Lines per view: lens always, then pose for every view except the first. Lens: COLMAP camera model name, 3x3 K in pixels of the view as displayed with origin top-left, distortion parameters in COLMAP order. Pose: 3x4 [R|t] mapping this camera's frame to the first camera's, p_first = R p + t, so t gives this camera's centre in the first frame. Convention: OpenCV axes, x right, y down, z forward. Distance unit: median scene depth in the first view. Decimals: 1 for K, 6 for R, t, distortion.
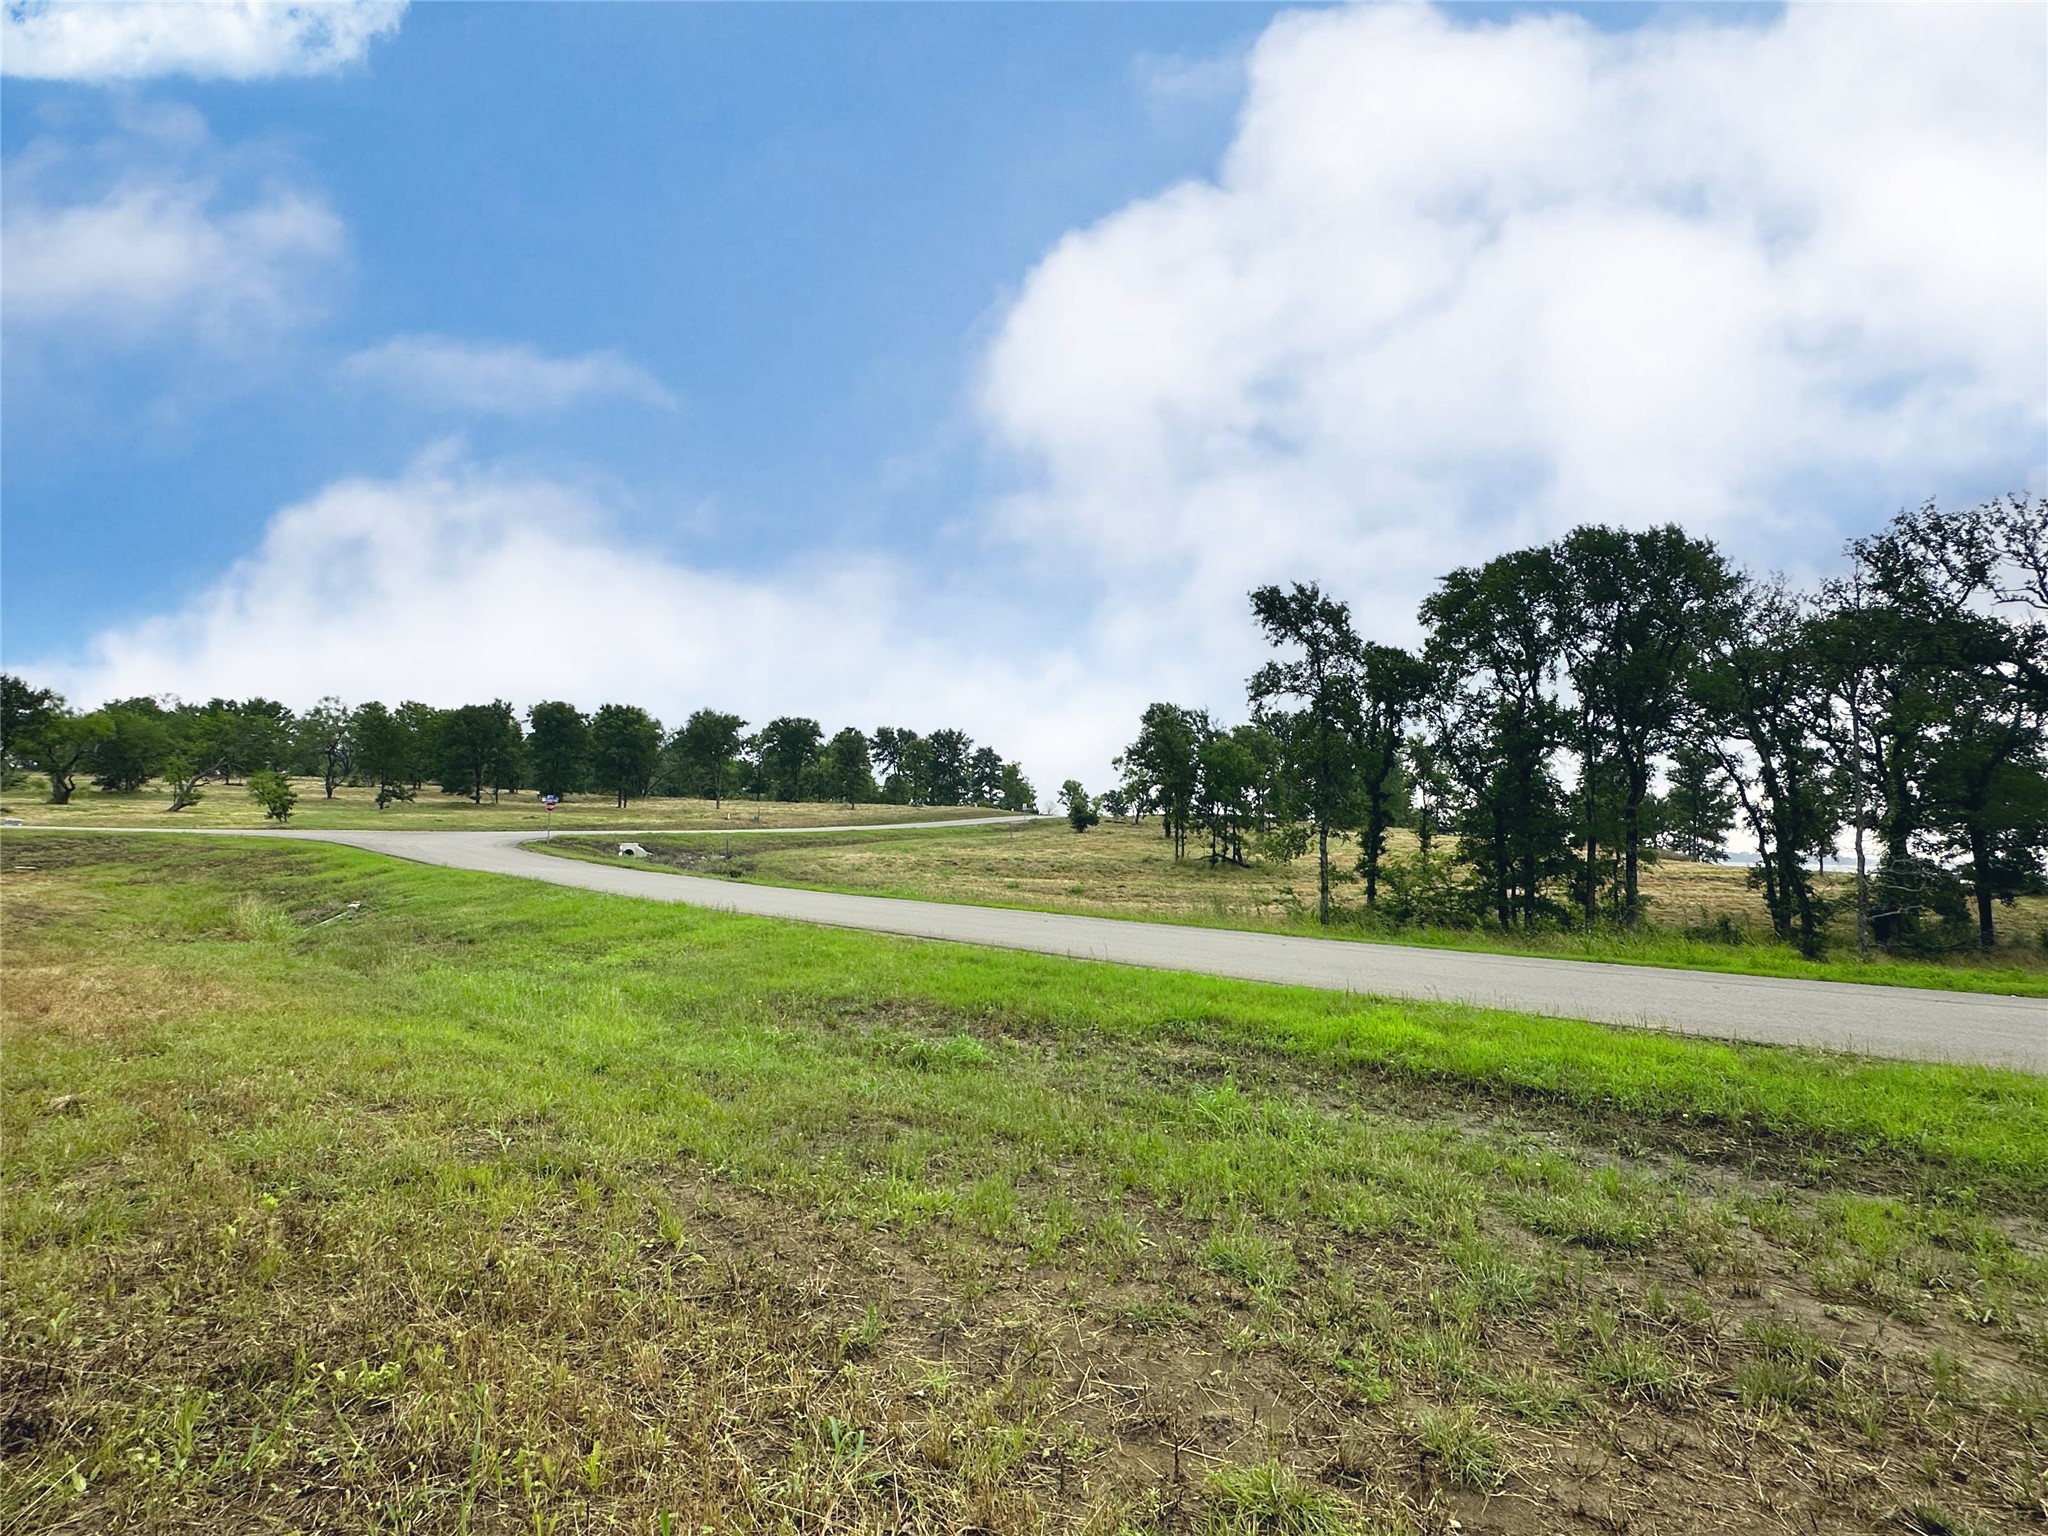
lens RADIAL K [[1014.2, 0, 1024.0], [0, 1014.2, 768.0], [0, 0, 1]] dist [-0.004576, 0.001622]
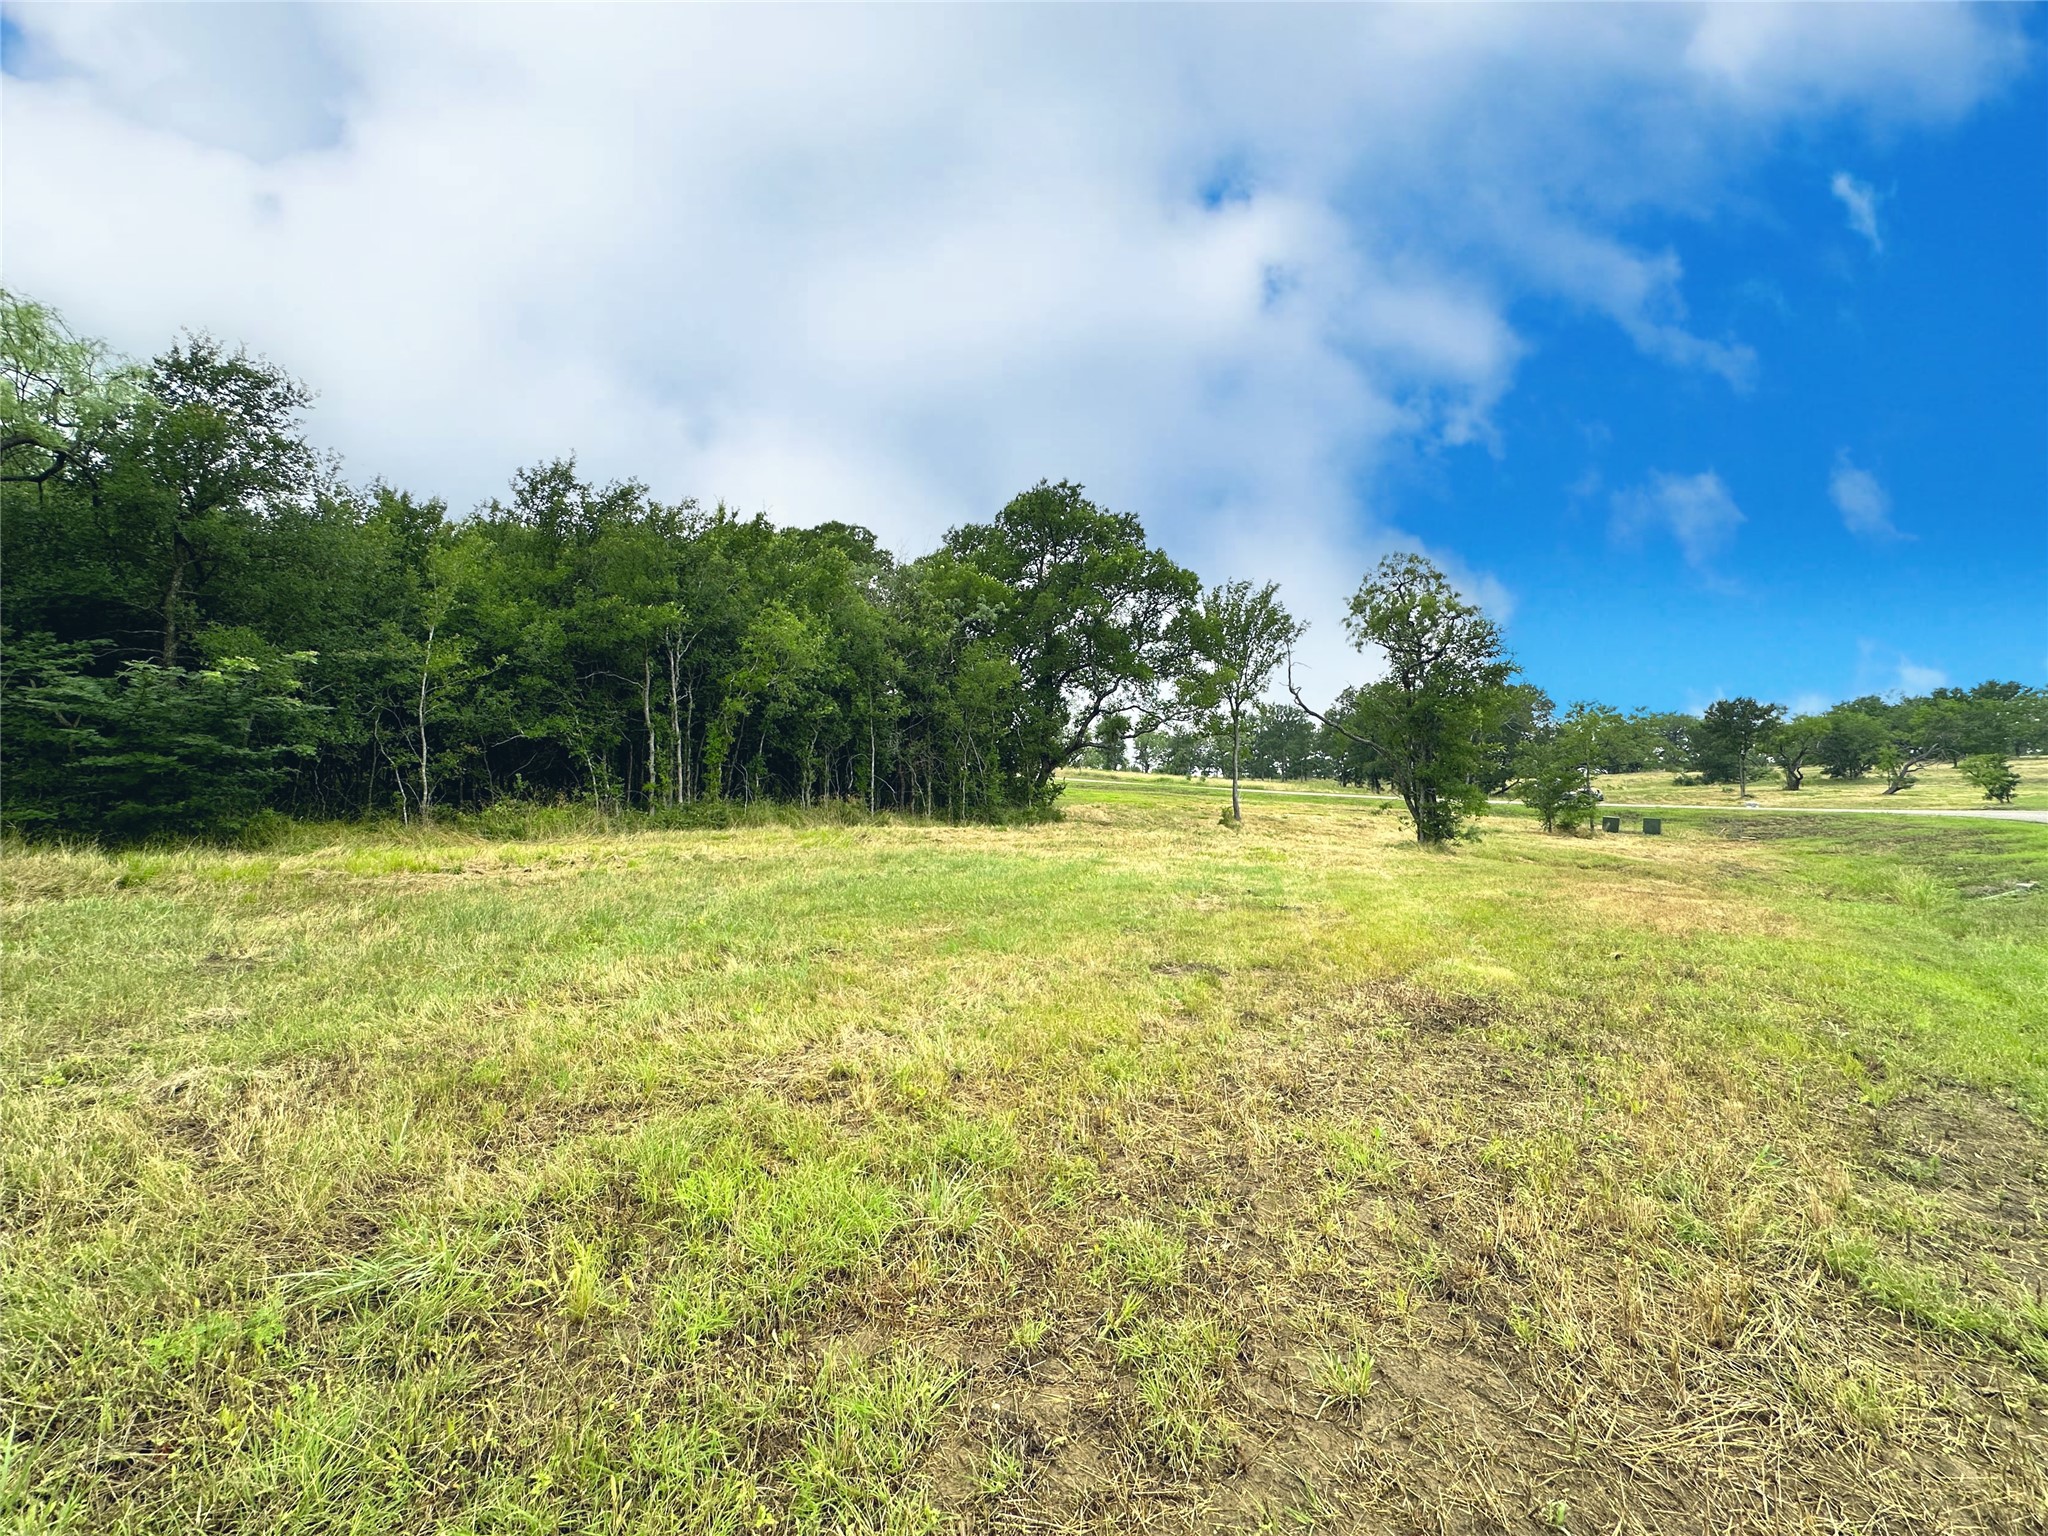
lens RADIAL K [[815.8, 0, 1023.2], [0, 815.8, 769.8], [0, 0, 1]] dist [-0.004958, 0.001168]
pose [[0.035740, -0.048786, -0.998170, 0.107737], [0.060110, 0.997104, -0.046581, -0.002310], [0.997552, -0.058335, 0.038570, -0.031172]]
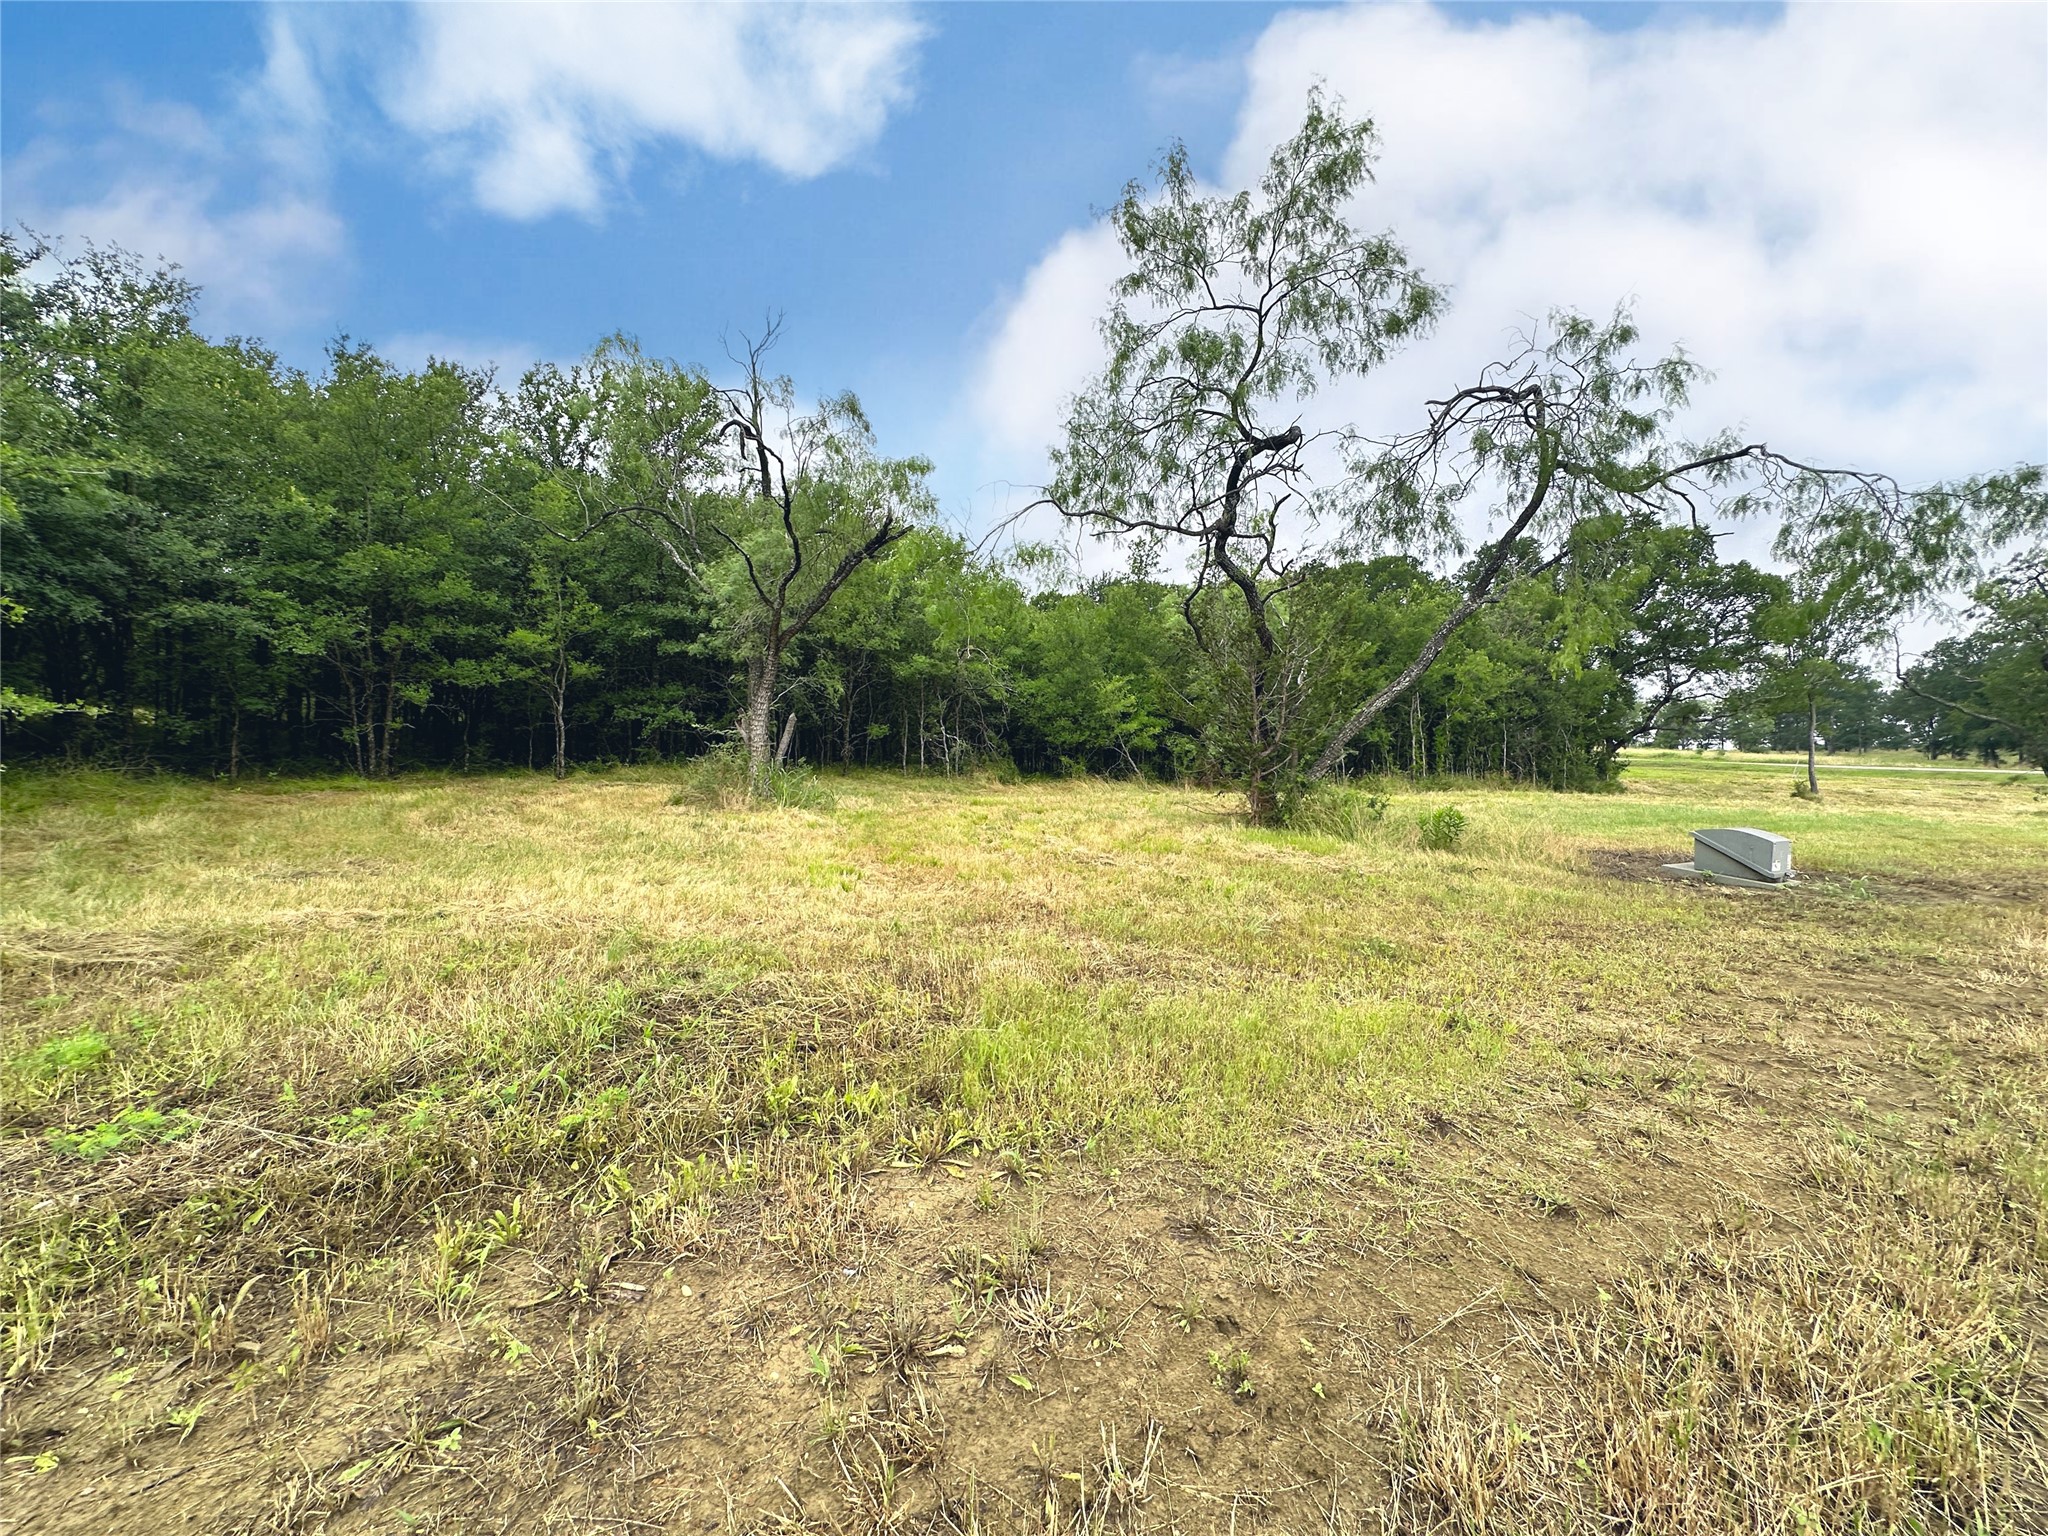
lens RADIAL K [[815.8, 0, 1023.2], [0, 815.8, 769.8], [0, 0, 1]] dist [-0.004958, 0.001168]
pose [[-0.412544, -0.022556, -0.910658, 0.539520], [0.053632, 0.997358, -0.049000, -0.005388], [0.909358, -0.069055, -0.410244, -0.252402]]
